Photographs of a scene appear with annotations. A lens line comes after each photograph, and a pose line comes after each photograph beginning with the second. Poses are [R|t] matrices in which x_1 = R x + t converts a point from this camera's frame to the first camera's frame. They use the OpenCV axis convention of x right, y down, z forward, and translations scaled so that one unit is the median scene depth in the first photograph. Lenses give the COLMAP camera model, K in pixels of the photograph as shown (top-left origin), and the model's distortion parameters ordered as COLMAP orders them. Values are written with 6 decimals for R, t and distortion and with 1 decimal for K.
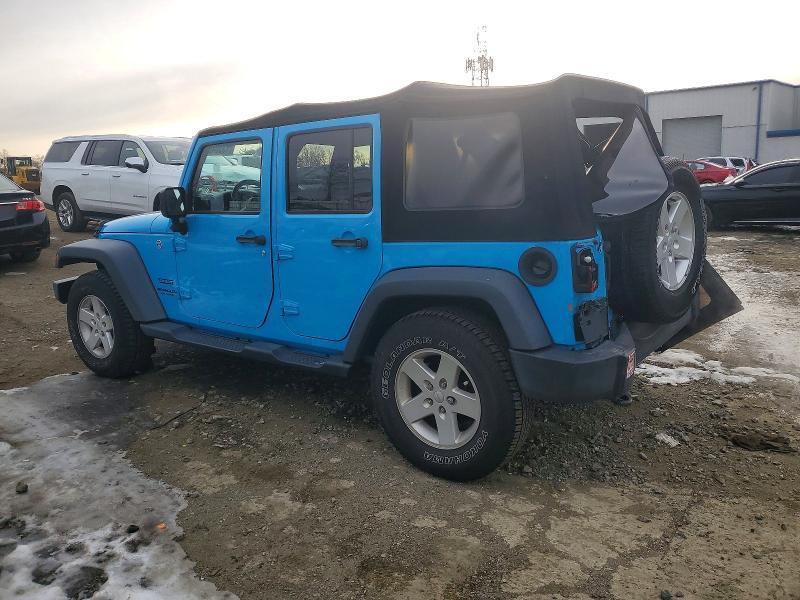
lens RADIAL K [[648.3, 0, 403.6], [0, 648.3, 297.5], [0, 0, 1]] dist [0.006410, -0.000307]
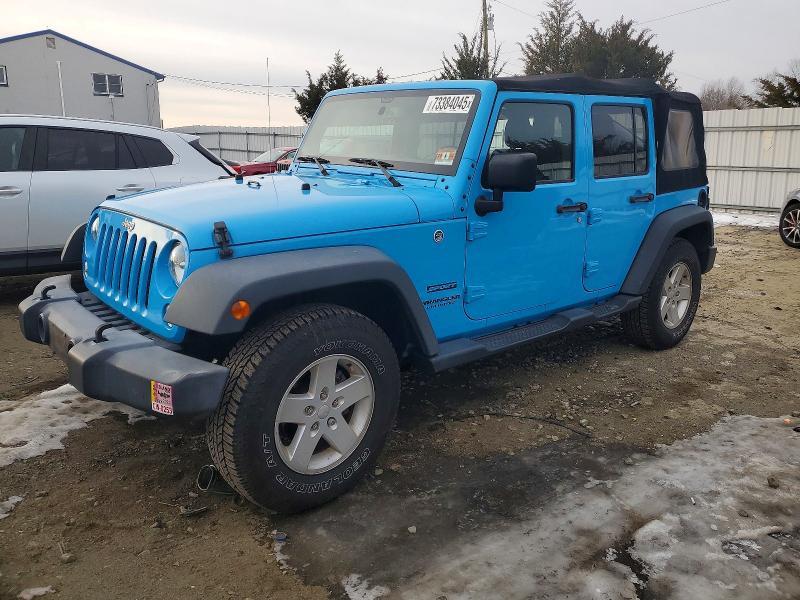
lens RADIAL K [[648.3, 0, 403.6], [0, 648.3, 297.5], [0, 0, 1]] dist [0.006410, -0.000307]
pose [[0.187584, -0.199298, 0.961817, -1.493018], [0.176378, 0.970118, 0.166618, -0.197937], [-0.966283, 0.138389, 0.217130, 1.253787]]
